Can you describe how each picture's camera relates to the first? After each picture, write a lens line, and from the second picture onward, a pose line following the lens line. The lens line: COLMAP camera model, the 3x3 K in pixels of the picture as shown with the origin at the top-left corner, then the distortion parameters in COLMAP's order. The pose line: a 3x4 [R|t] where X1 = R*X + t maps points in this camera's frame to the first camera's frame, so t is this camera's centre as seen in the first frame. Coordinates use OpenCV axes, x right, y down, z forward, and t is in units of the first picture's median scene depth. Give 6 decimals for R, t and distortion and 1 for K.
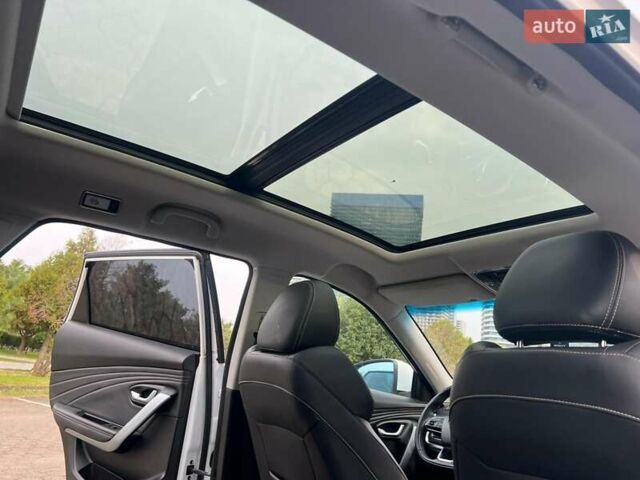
lens RADIAL K [[490.6, 0, 323.2], [0, 490.6, 243.4], [0, 0, 1]] dist [0.049402, -0.060062]
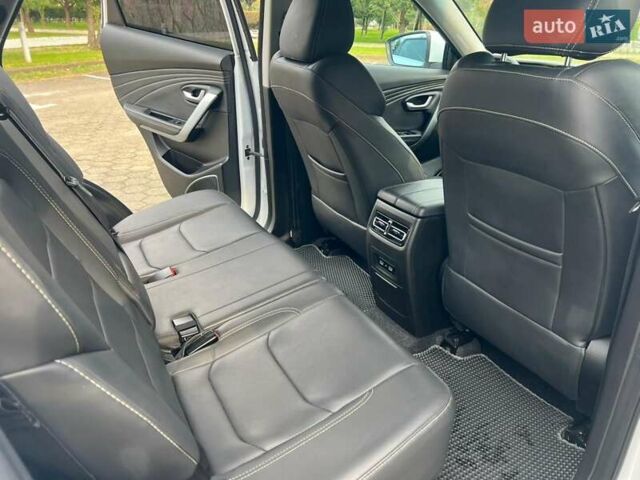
lens RADIAL K [[490.6, 0, 323.2], [0, 490.6, 243.4], [0, 0, 1]] dist [0.049402, -0.060062]
pose [[0.990404, -0.044283, -0.130920, 0.062510], [0.117164, 0.771458, 0.625400, -0.103952], [0.073304, -0.634737, 0.769243, -0.066945]]
